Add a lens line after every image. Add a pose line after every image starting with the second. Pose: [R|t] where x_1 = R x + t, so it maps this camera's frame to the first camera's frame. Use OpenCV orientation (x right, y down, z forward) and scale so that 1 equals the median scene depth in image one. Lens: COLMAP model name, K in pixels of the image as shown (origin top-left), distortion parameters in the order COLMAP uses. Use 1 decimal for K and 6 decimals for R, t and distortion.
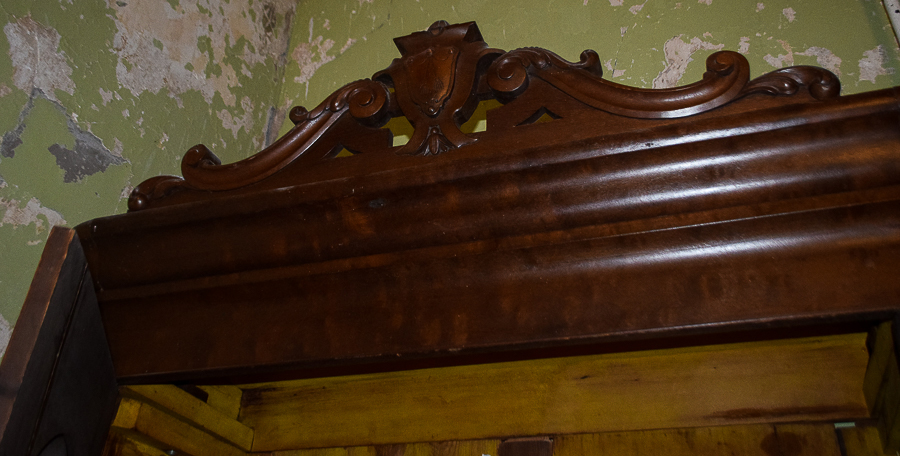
lens RADIAL K [[771.7, 0, 452.8], [0, 771.7, 166.6], [0, 0, 1]] dist [-0.012146, -0.010492]
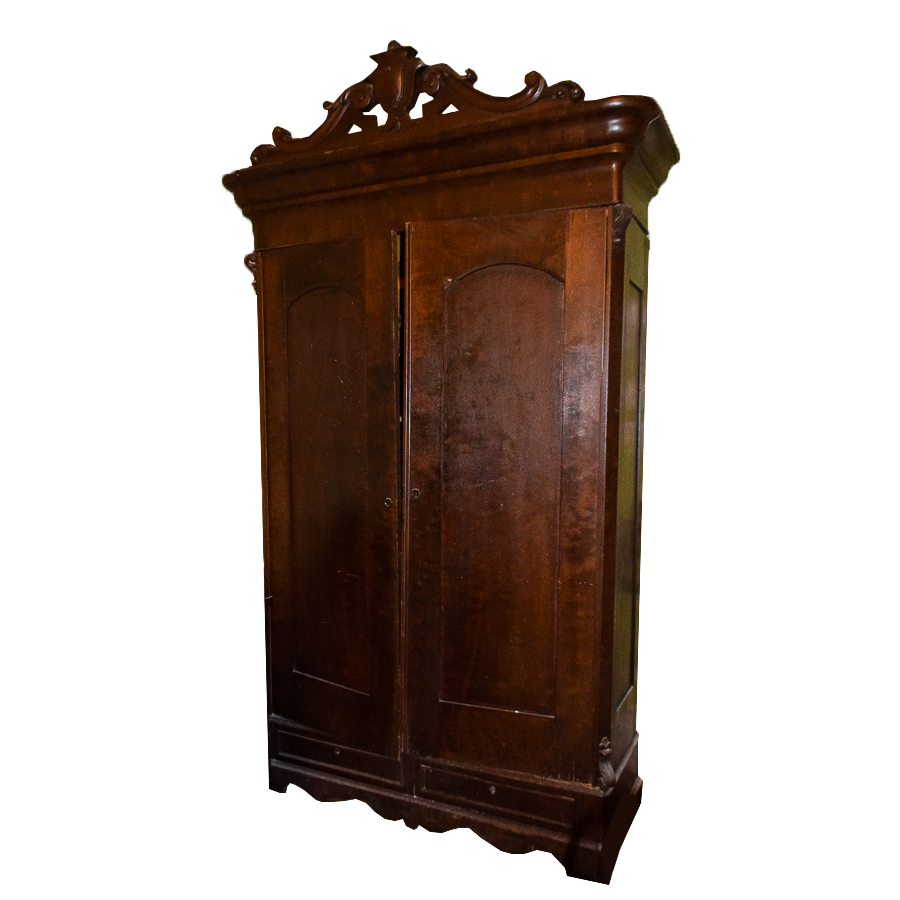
lens RADIAL K [[729.5, 0, 451.9], [0, 729.5, 449.2], [0, 0, 1]] dist [0.000720, 0.002349]
pose [[0.993773, -0.053906, -0.097515, 0.211277], [0.102534, 0.784966, 0.610995, -0.424367], [0.043609, -0.617189, 0.785606, -0.822650]]
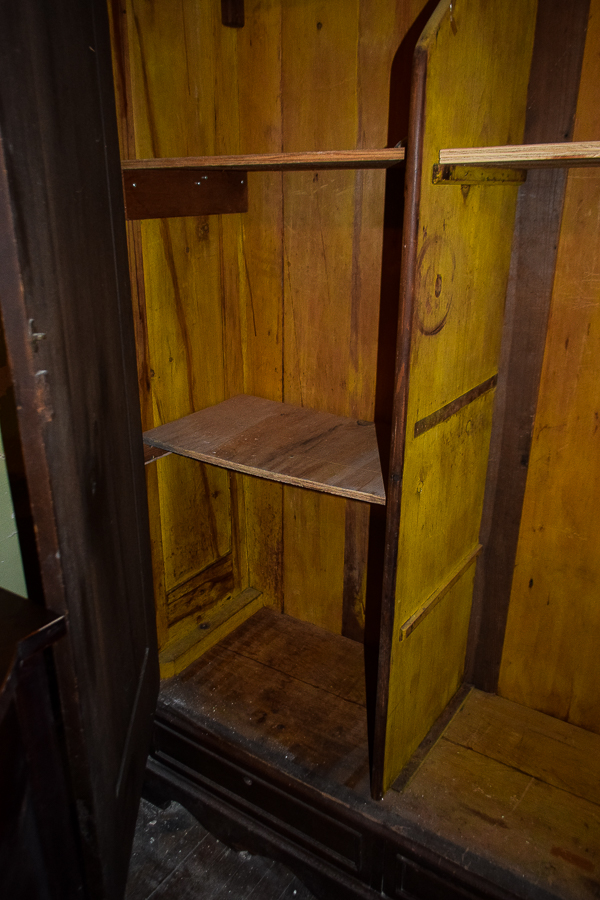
lens RADIAL K [[706.9, 0, 295.3], [0, 706.9, 451.0], [0, 0, 1]] dist [-0.015403, 0.010283]
pose [[0.971654, 0.034699, -0.233847, -0.004523], [0.170797, 0.580880, 0.795869, 0.183131], [0.163452, -0.813249, 0.558488, -0.039893]]
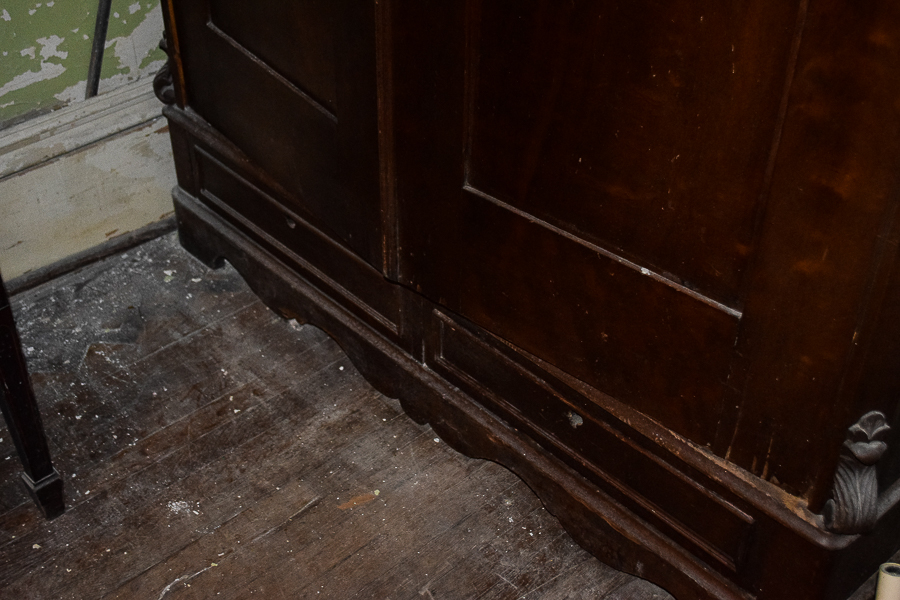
lens RADIAL K [[1203.0, 0, 449.6], [0, 1203.0, 300.4], [0, 0, 1]] dist [-0.019591, 0.000000]
pose [[0.885953, 0.230696, -0.402326, 0.405379], [0.307304, 0.357710, 0.881821, 0.182346], [0.347349, -0.904888, 0.246020, -0.208529]]
